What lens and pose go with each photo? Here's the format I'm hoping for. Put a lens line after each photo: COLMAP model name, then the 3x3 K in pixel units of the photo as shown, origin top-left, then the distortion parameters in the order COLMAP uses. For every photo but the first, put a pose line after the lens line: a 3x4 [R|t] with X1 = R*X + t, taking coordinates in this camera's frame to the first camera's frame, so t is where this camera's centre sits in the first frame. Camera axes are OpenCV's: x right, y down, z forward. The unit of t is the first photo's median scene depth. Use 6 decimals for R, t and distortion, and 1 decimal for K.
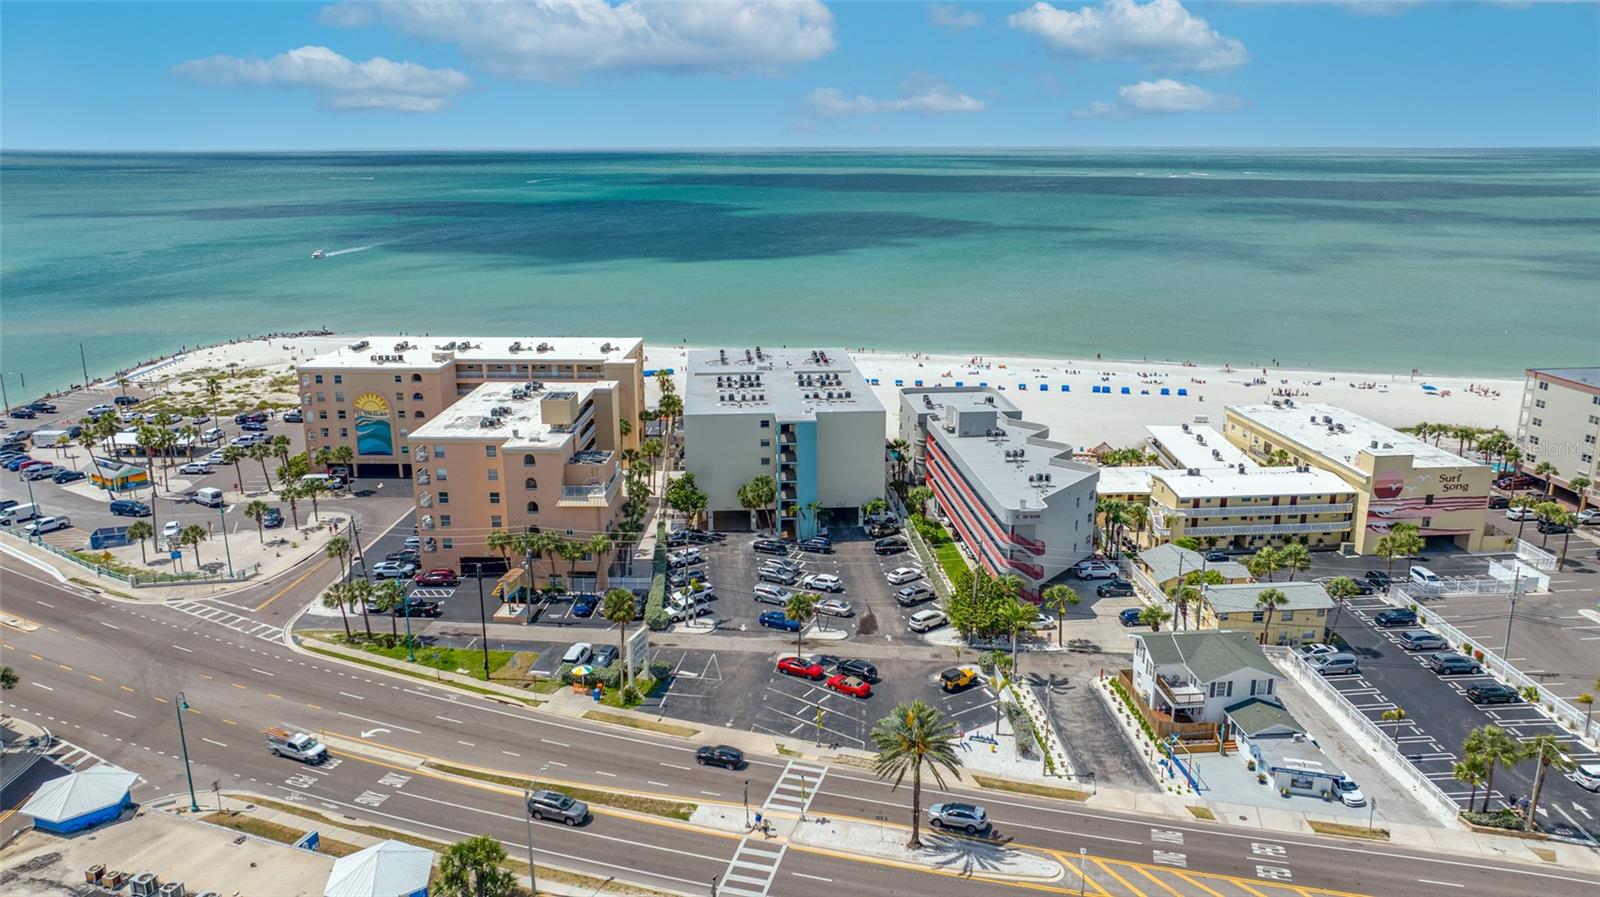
lens RADIAL K [[1129.9, 0, 800.0], [0, 1129.9, 448.5], [0, 0, 1]] dist [-0.013850, -0.005369]
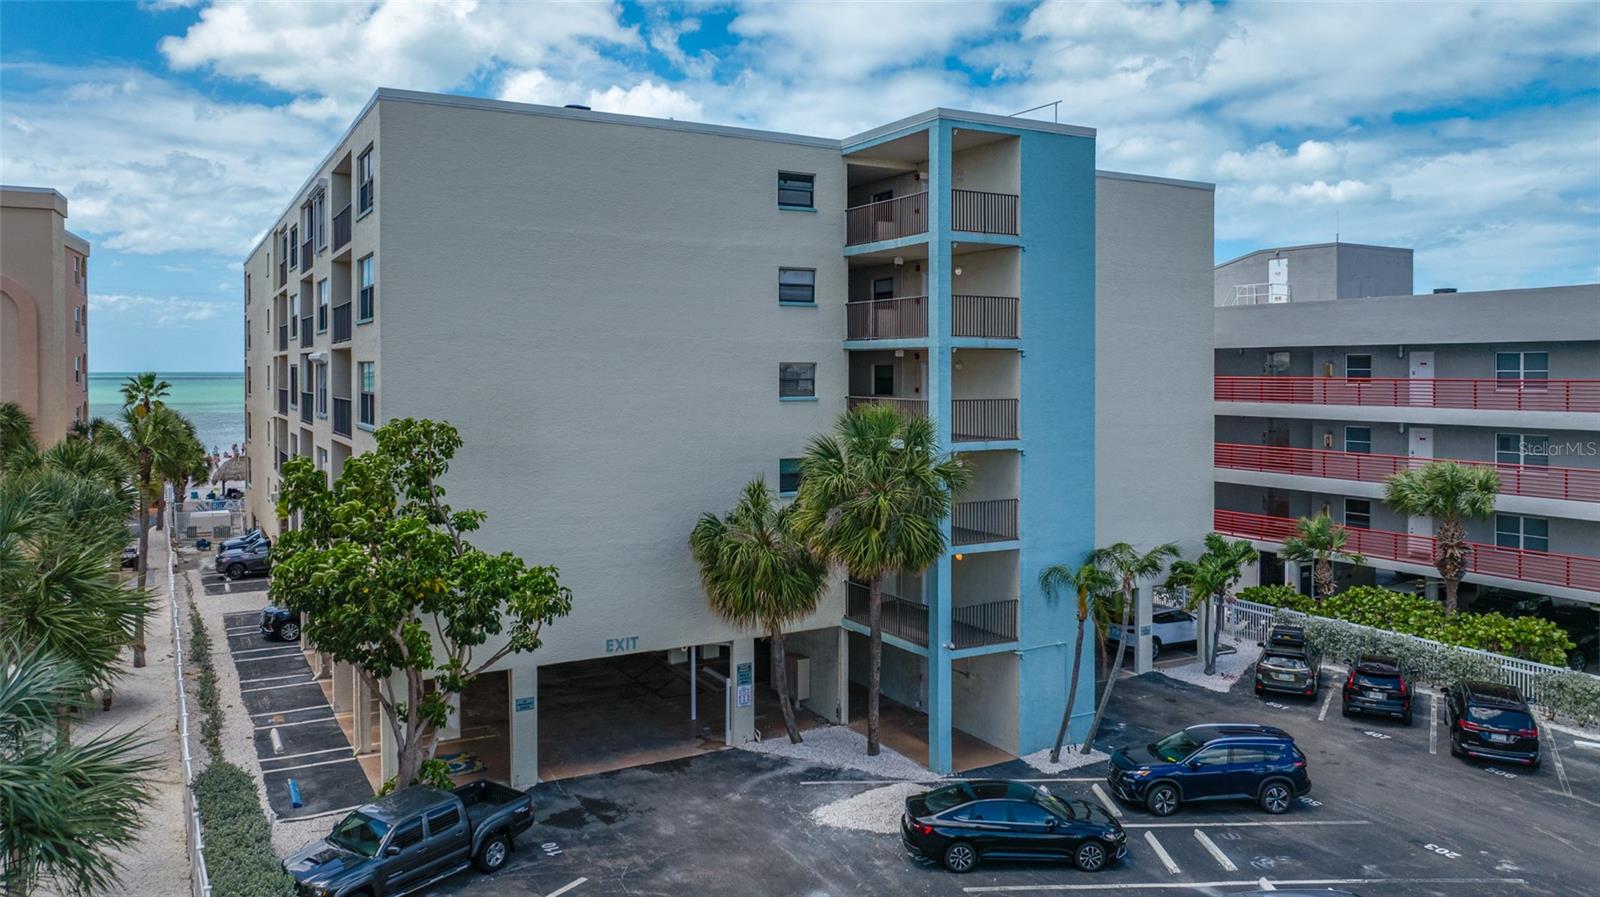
lens RADIAL K [[1119.6, 0, 800.0], [0, 1119.6, 448.5], [0, 0, 1]] dist [-0.010884, -0.002632]
pose [[0.888653, -0.016083, 0.458298, -0.126433], [0.105853, 0.979590, -0.170874, 0.059195], [-0.446196, 0.200360, 0.872219, 0.870688]]
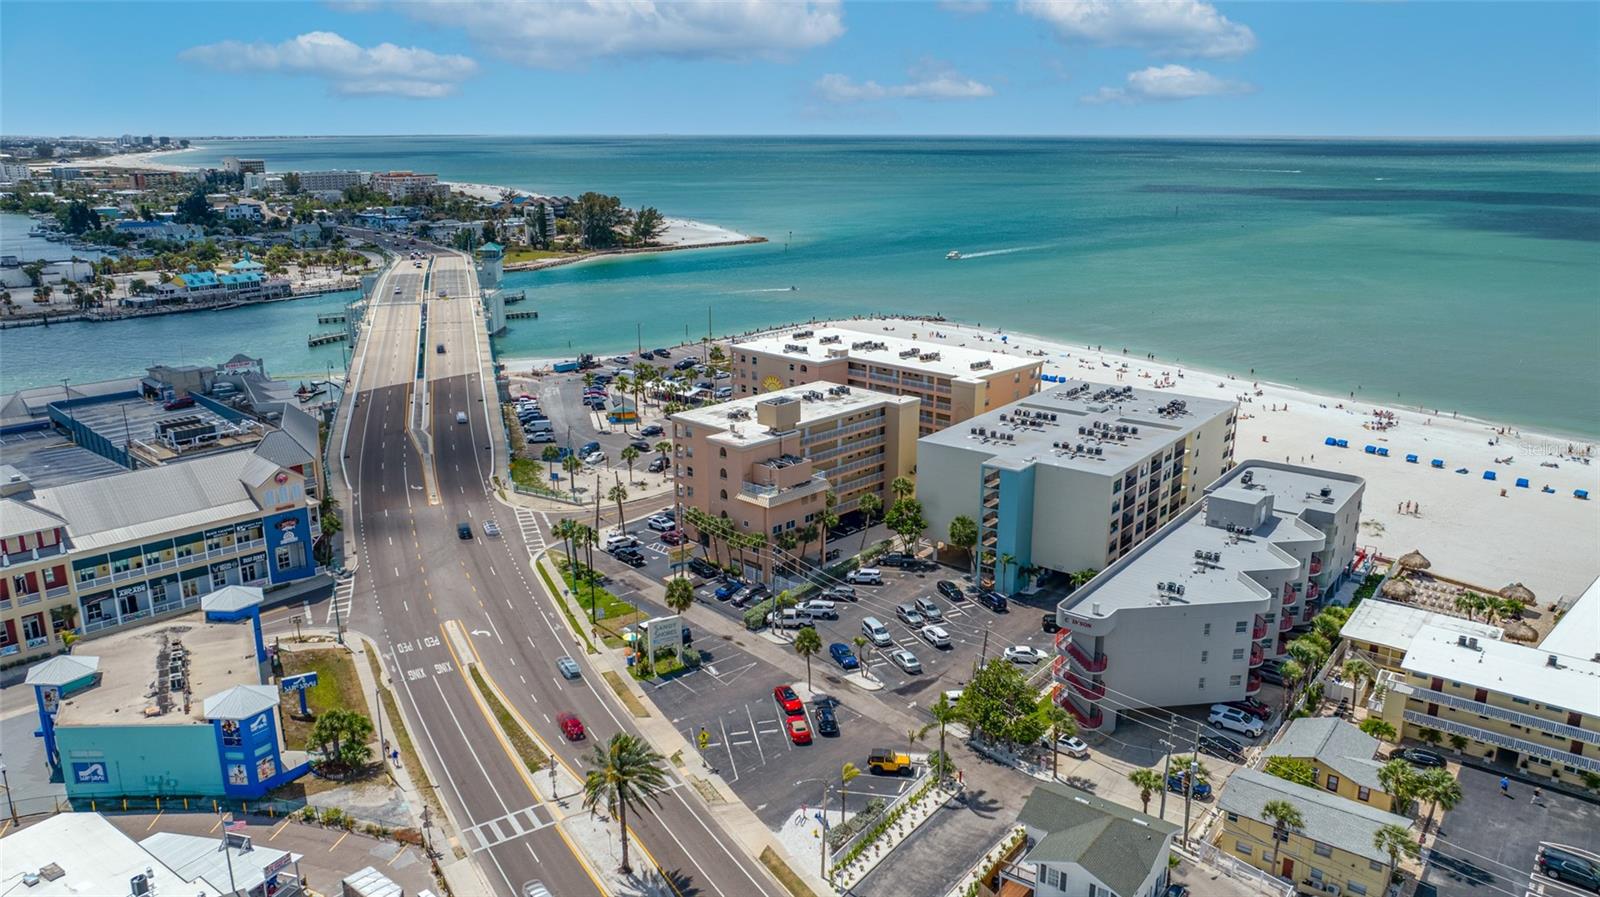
lens RADIAL K [[1152.5, 0, 800.0], [0, 1152.5, 448.5], [0, 0, 1]] dist [-0.003922, -0.003083]
pose [[0.732006, 0.180697, -0.656898, 0.509453], [-0.176072, 0.981606, 0.073813, -0.082152], [0.658153, 0.061630, 0.750357, 0.170516]]
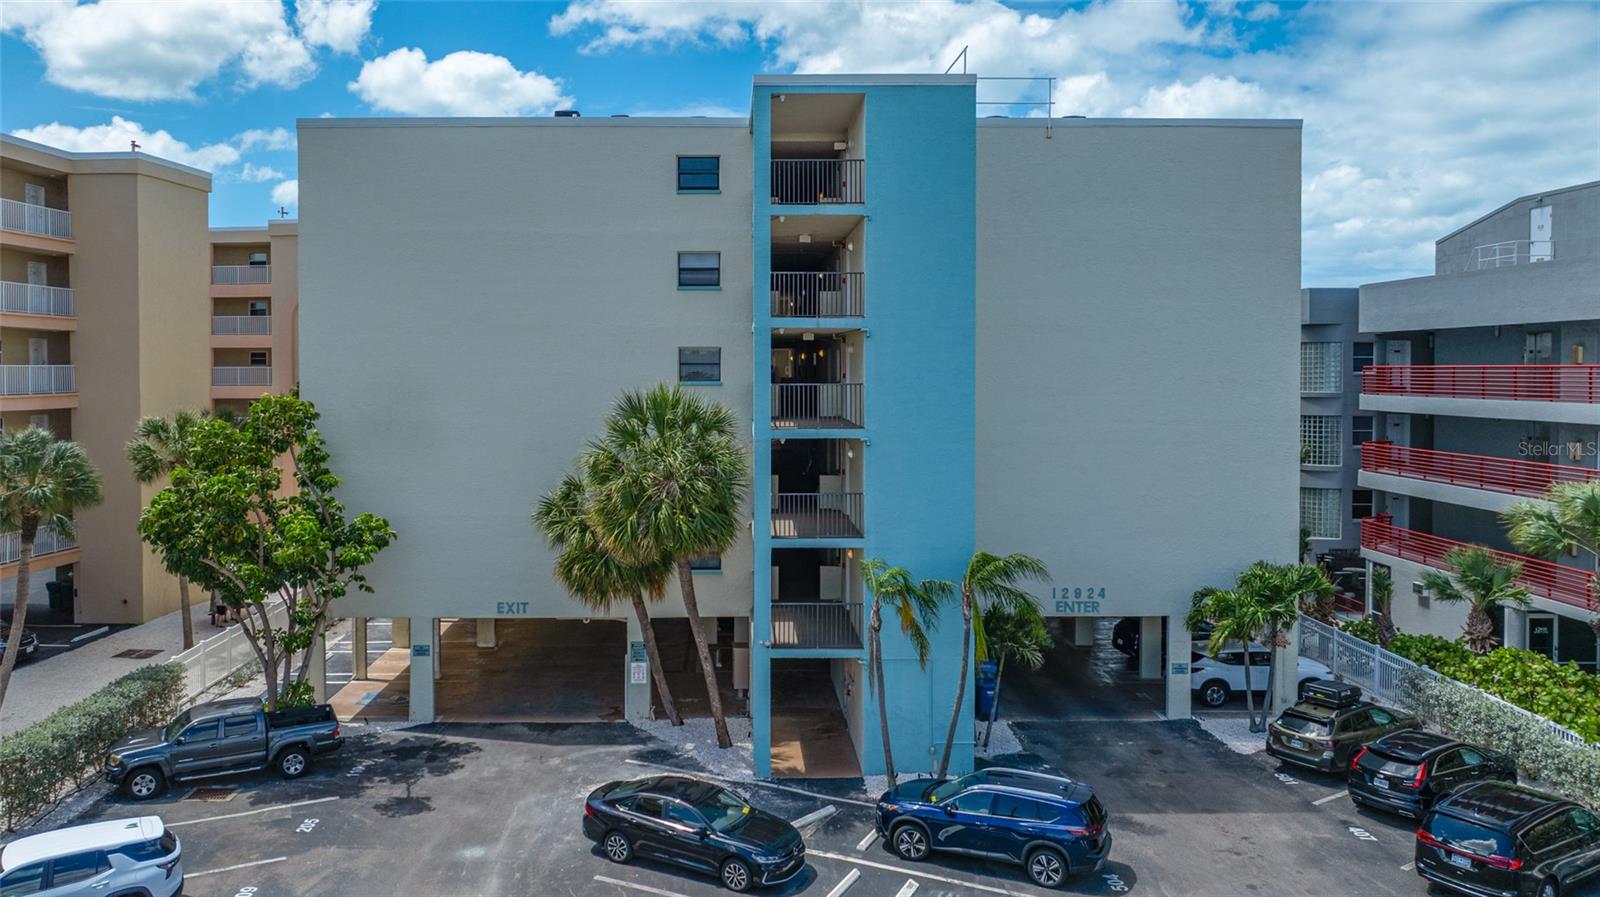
lens RADIAL K [[1129.9, 0, 800.0], [0, 1129.9, 448.5], [0, 0, 1]] dist [-0.013850, -0.005369]
pose [[0.999384, 0.014758, -0.031848, -0.006966], [-0.020941, 0.978847, -0.203521, 0.068604], [0.028171, 0.204062, 0.978552, 0.848626]]
